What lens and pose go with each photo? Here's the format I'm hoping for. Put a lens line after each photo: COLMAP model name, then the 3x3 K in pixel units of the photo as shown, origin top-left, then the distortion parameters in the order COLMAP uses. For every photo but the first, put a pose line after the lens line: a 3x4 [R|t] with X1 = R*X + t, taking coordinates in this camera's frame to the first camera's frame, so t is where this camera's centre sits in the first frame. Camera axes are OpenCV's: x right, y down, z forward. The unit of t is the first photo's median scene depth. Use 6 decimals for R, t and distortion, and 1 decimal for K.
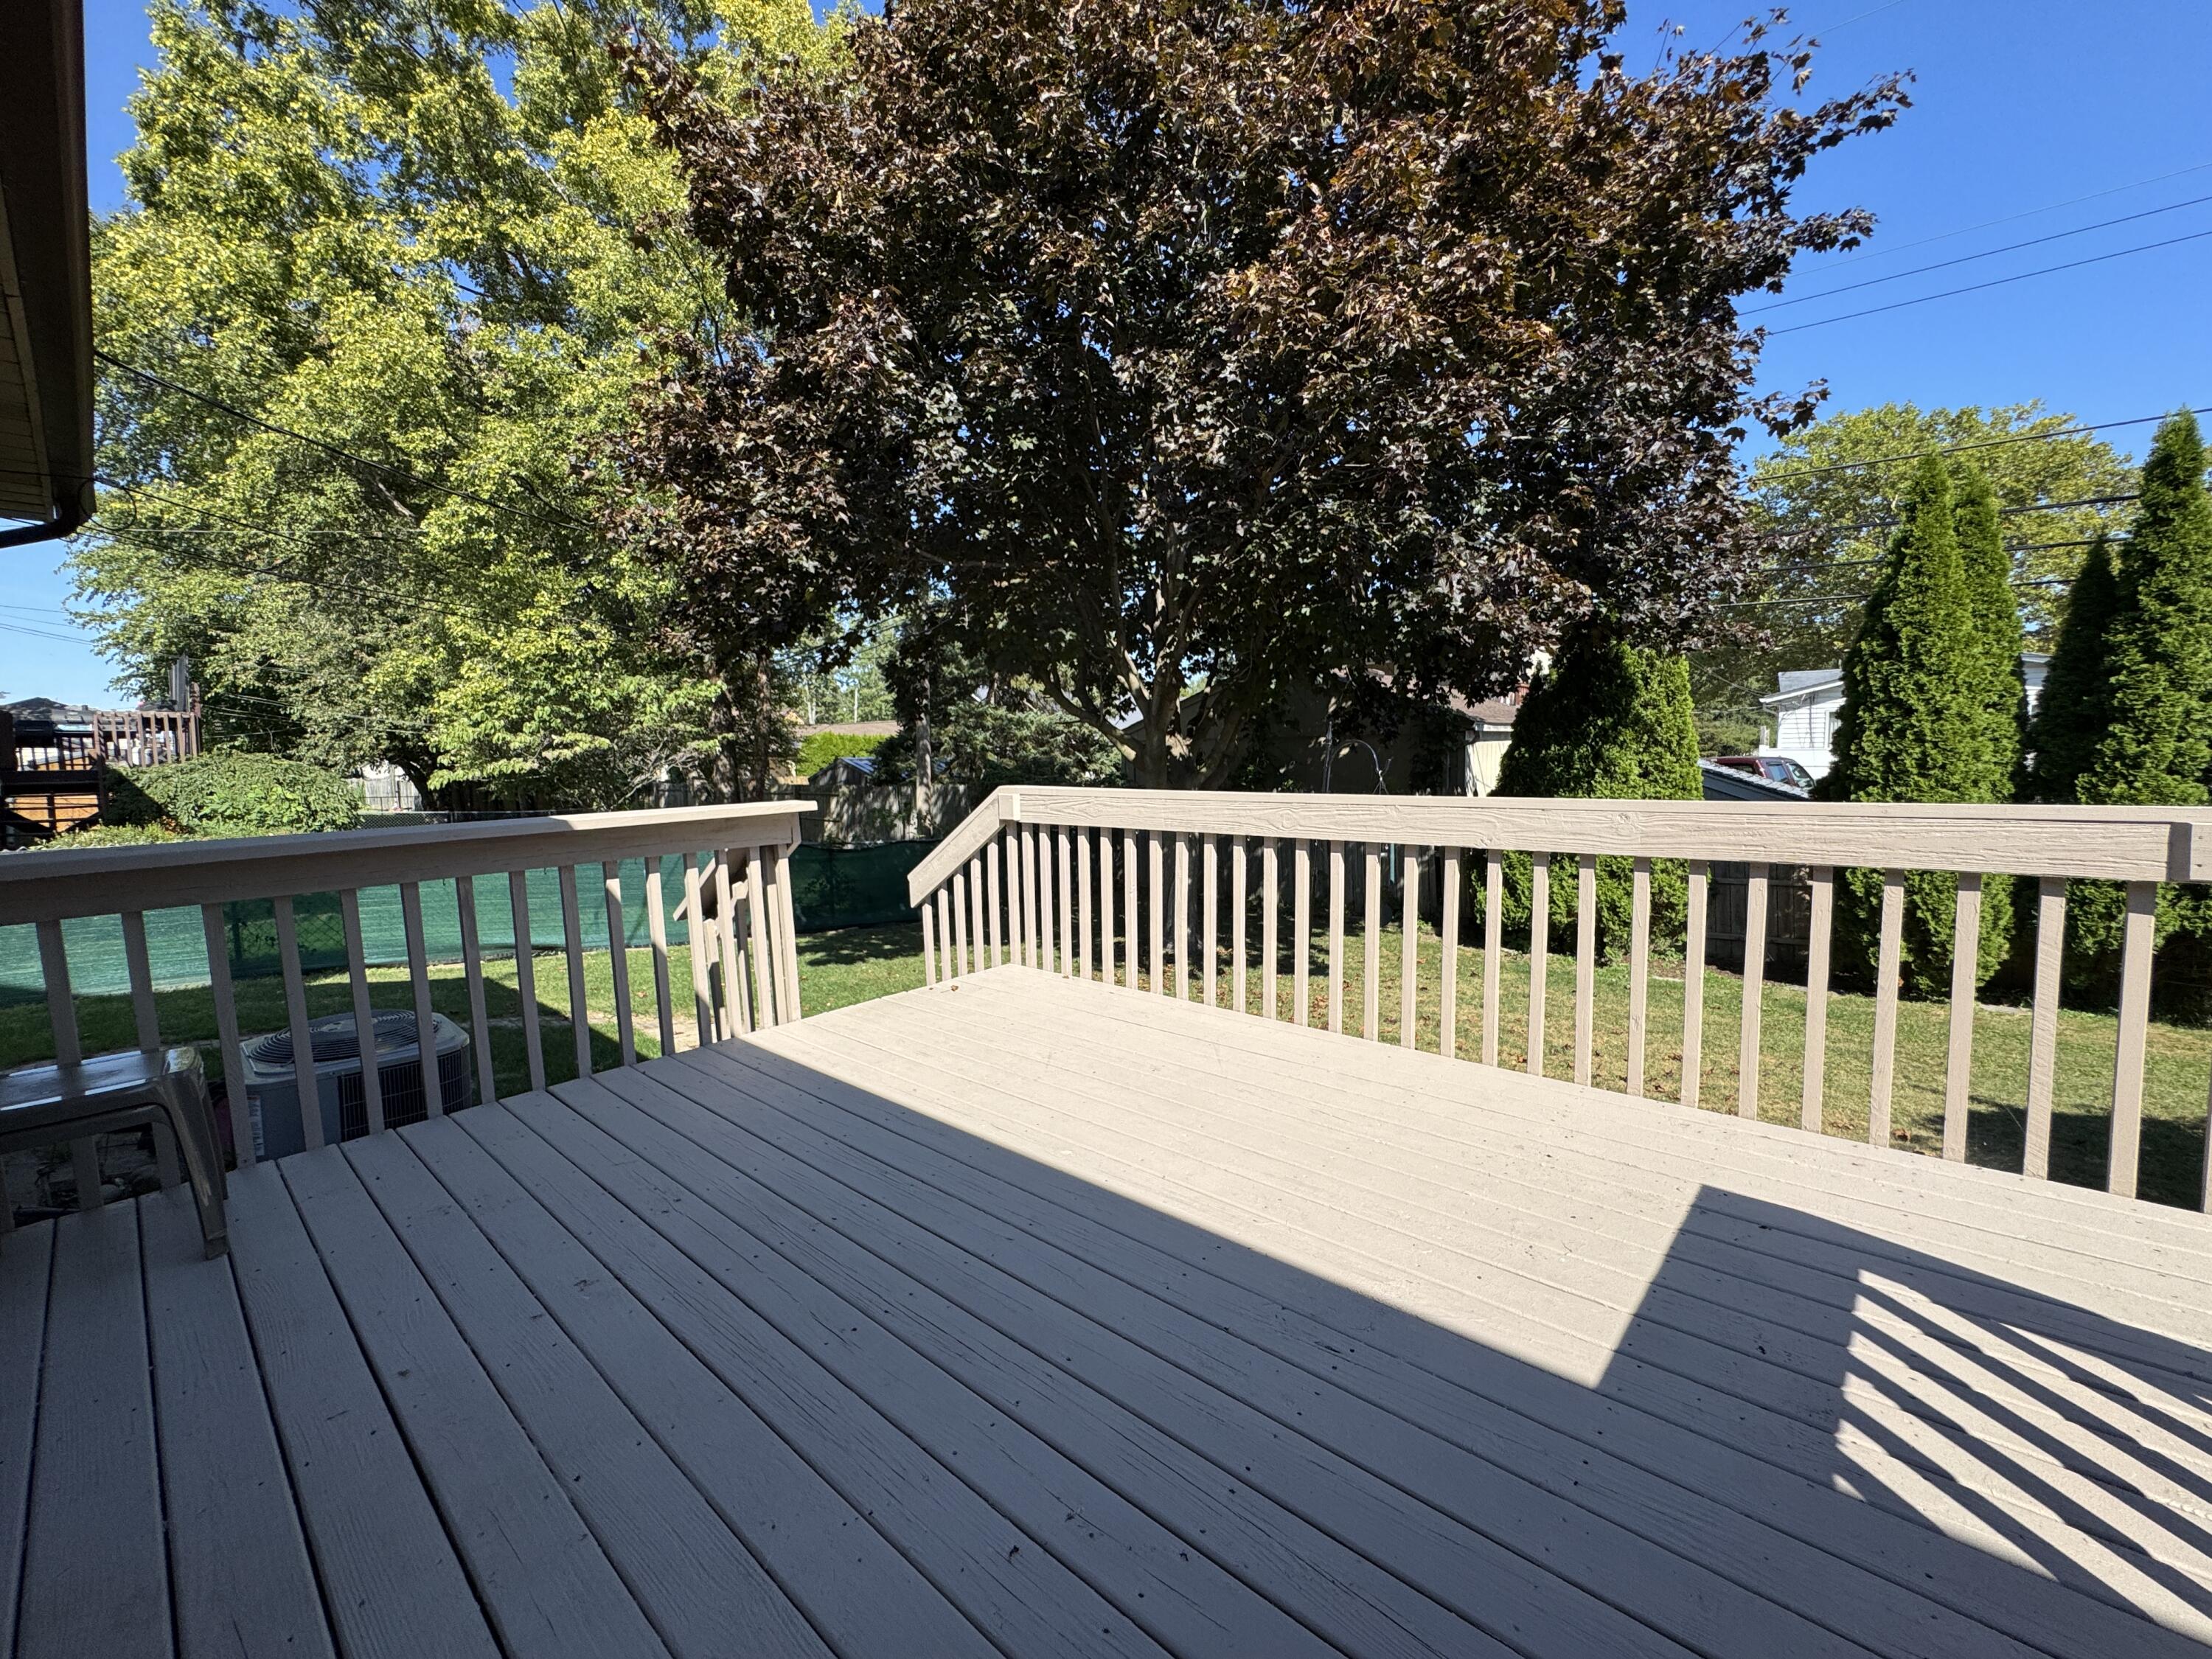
lens RADIAL K [[886.9, 0, 1101.2], [0, 886.9, 840.4], [0, 0, 1]] dist [-0.011276, 0.000739]
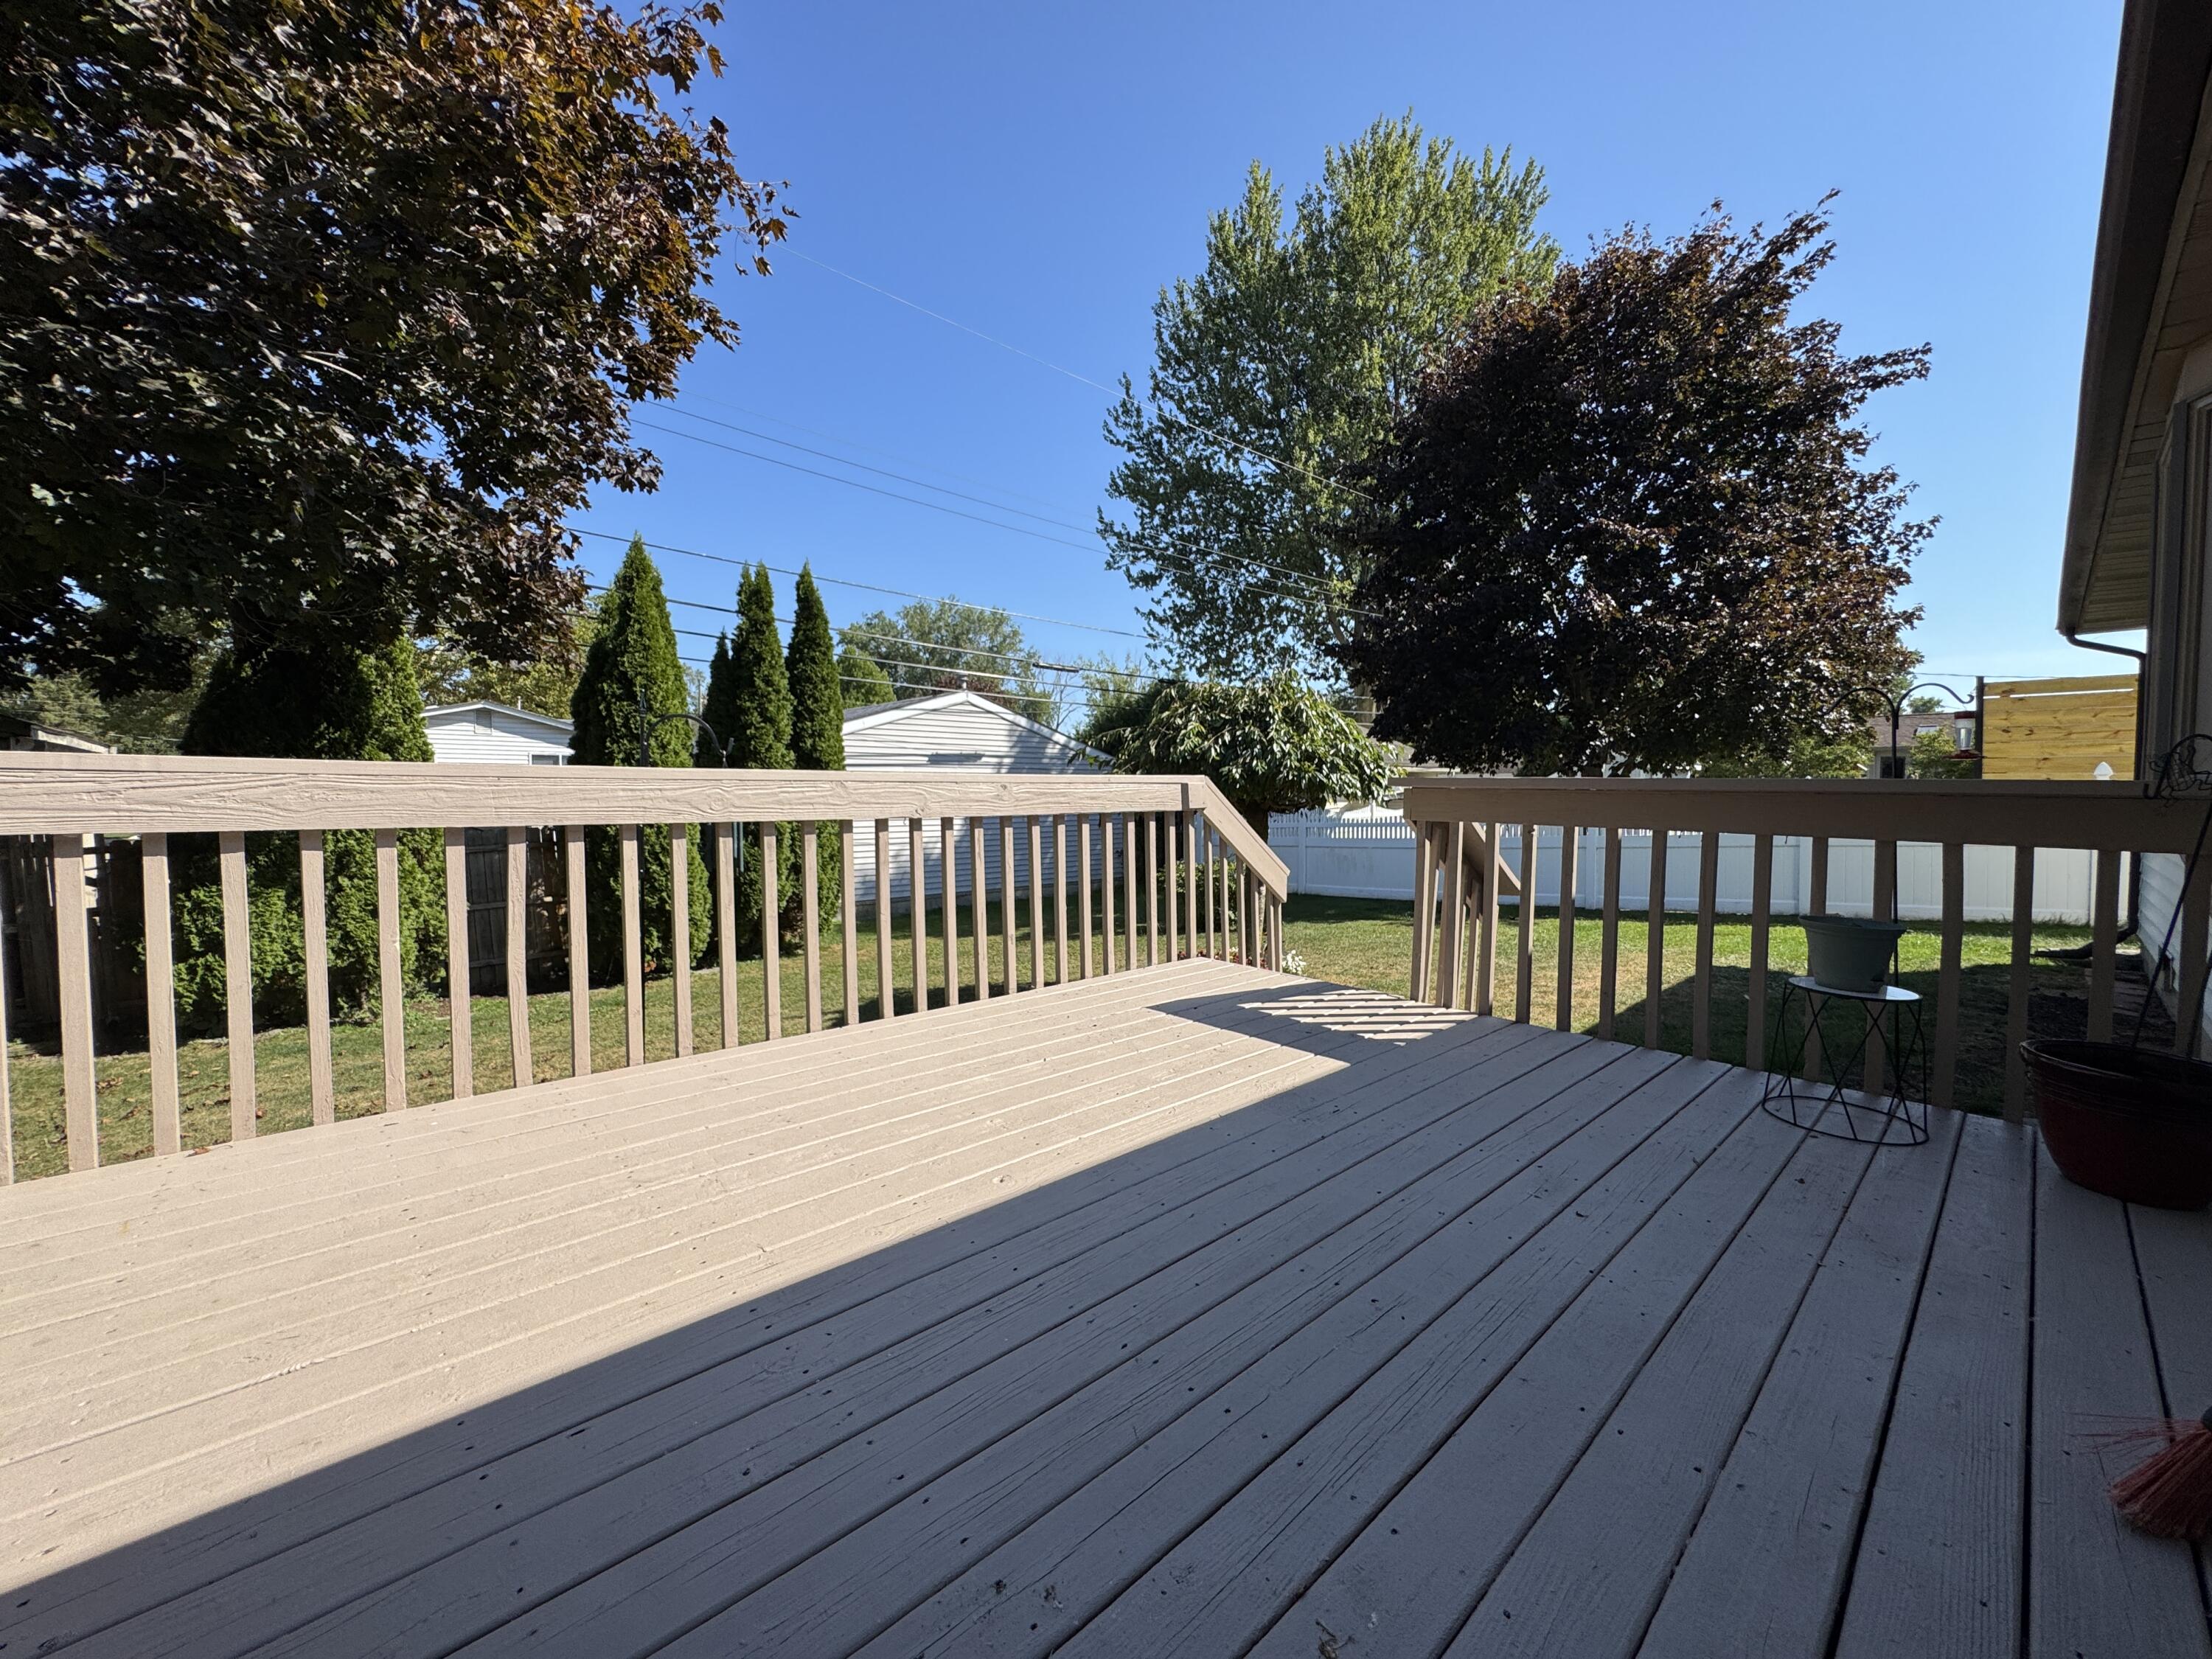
lens RADIAL K [[886.9, 0, 1104.5], [0, 886.9, 831.9], [0, 0, 1]] dist [-0.011276, 0.000739]
pose [[0.093366, -0.027859, 0.995242, -0.262936], [0.091749, 0.995596, 0.019261, 0.010209], [-0.991395, 0.089514, 0.095511, 0.256470]]
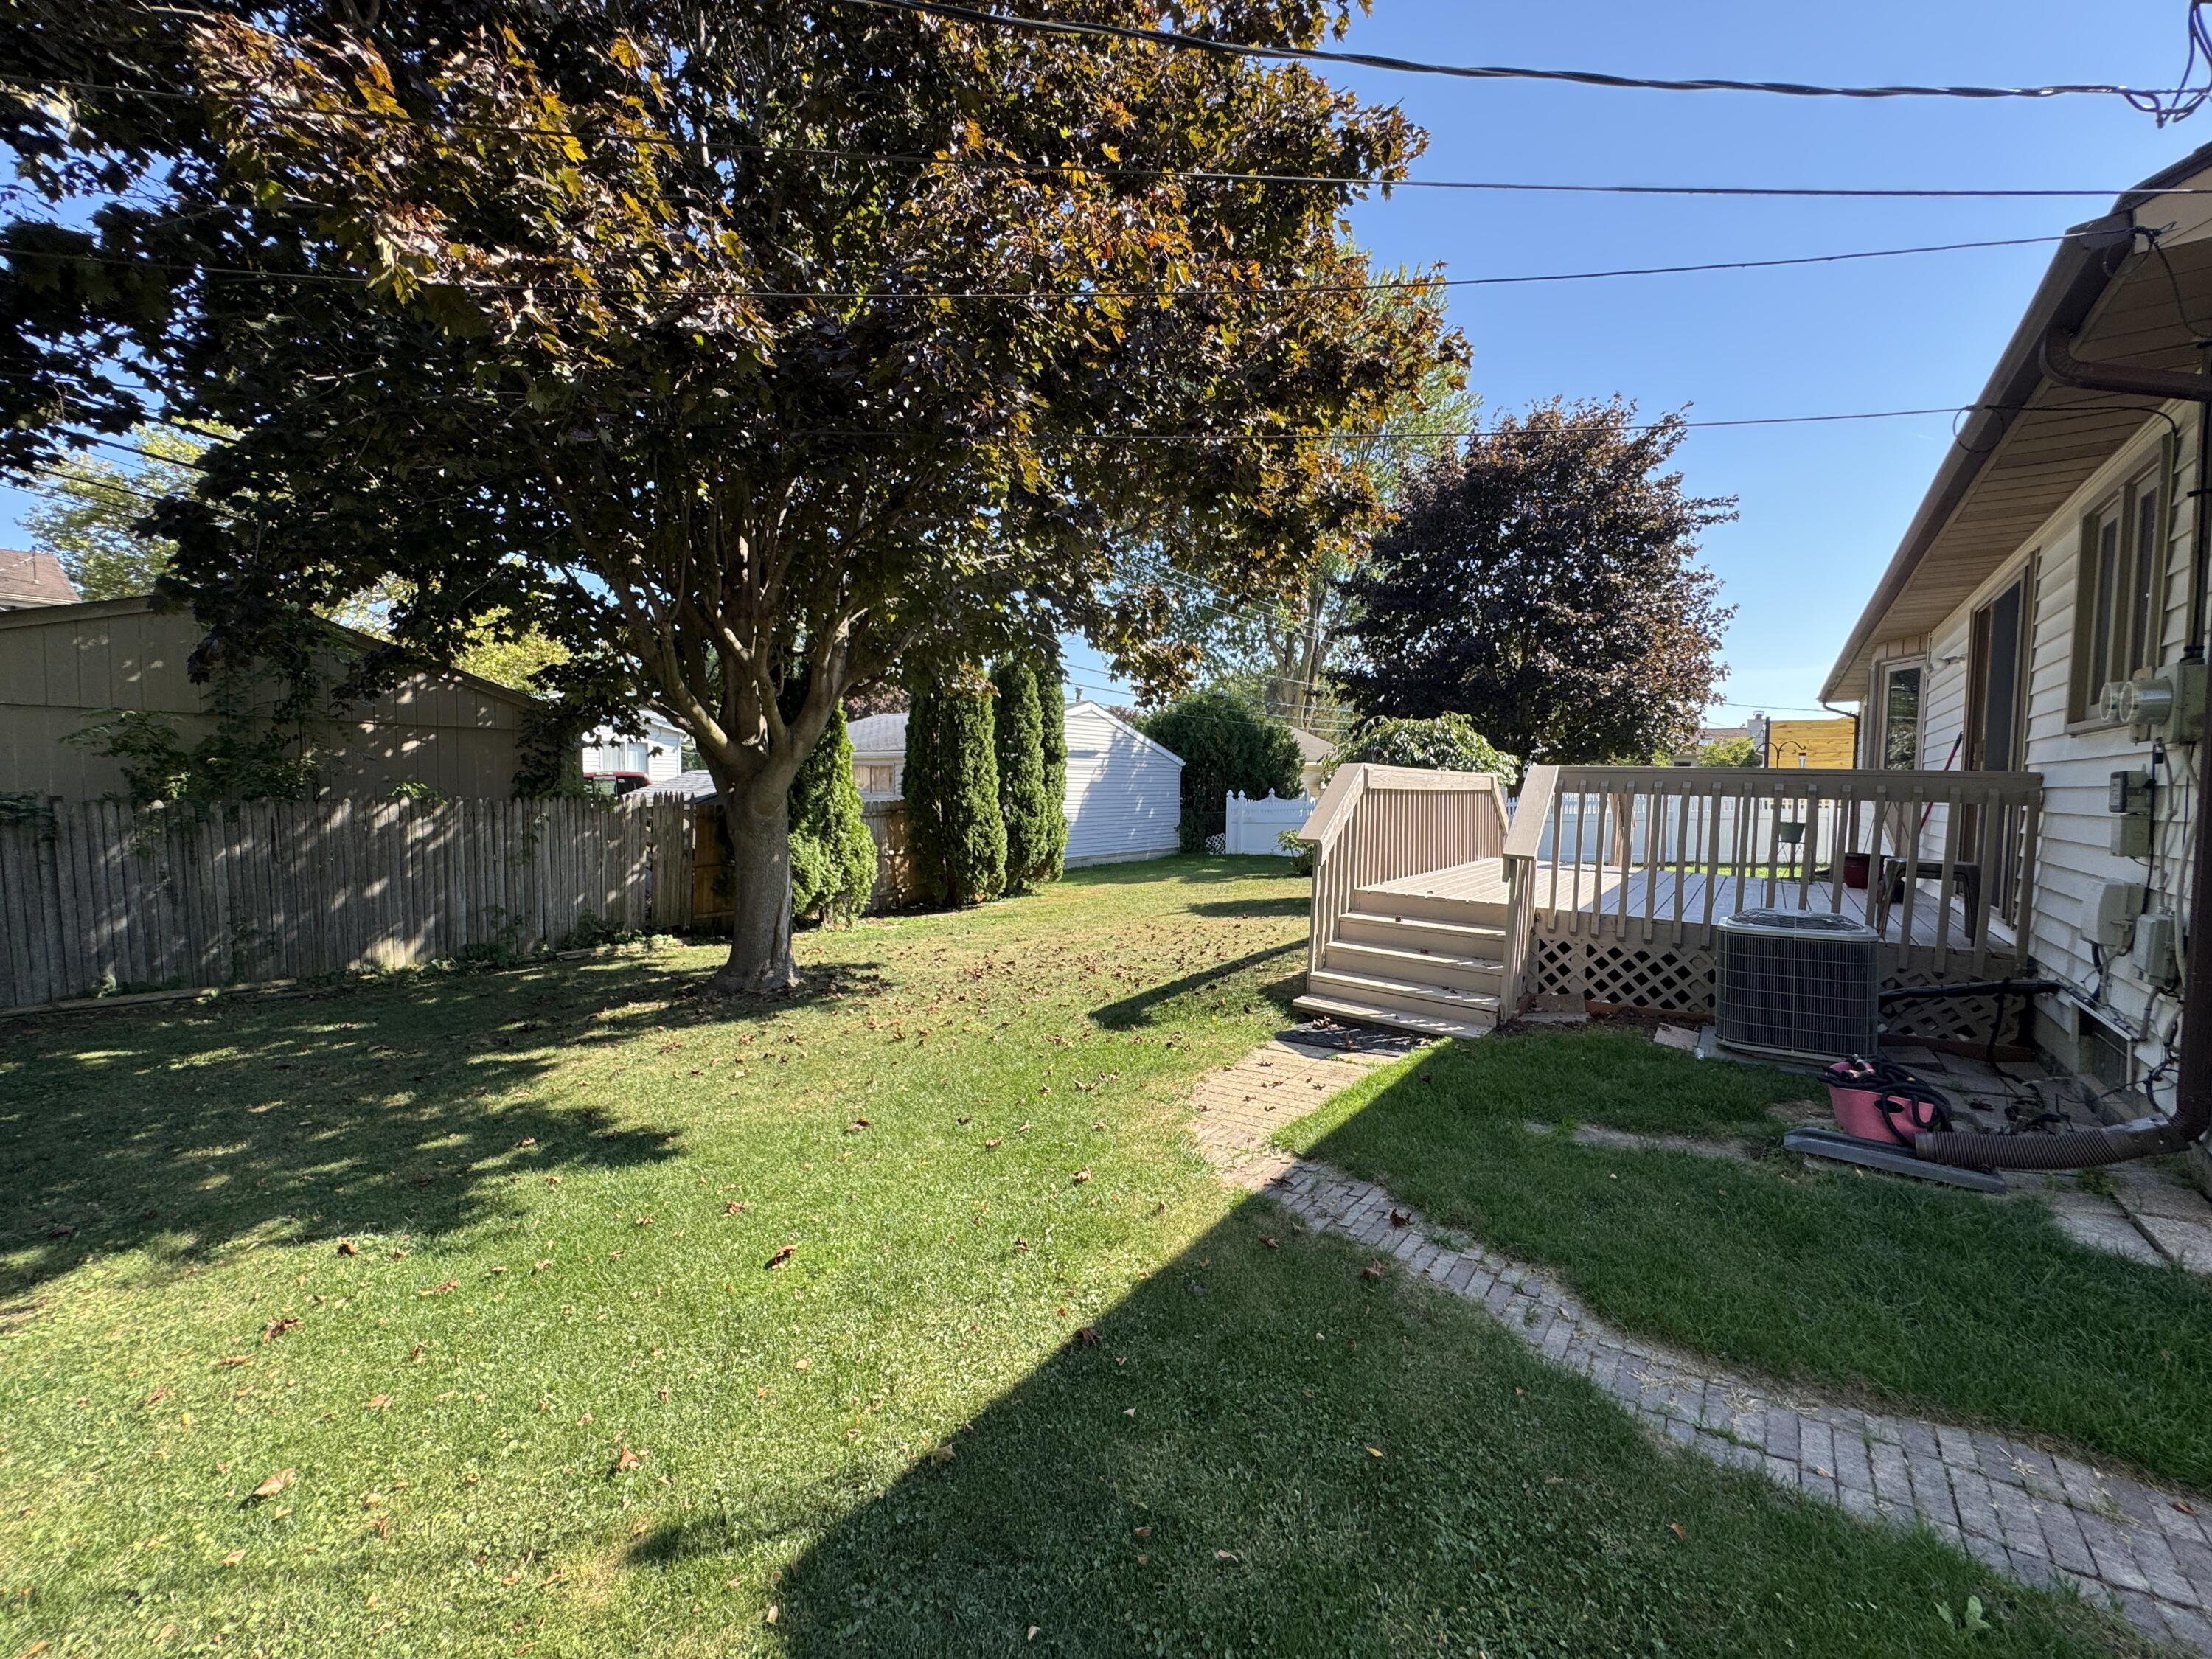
lens RADIAL K [[886.9, 0, 1096.8], [0, 886.9, 838.3], [0, 0, 1]] dist [-0.011276, 0.000739]
pose [[-0.076942, -0.044099, 0.996060, -0.913951], [0.084133, 0.995171, 0.050558, -0.027616], [-0.993480, 0.087691, -0.072860, 0.928579]]
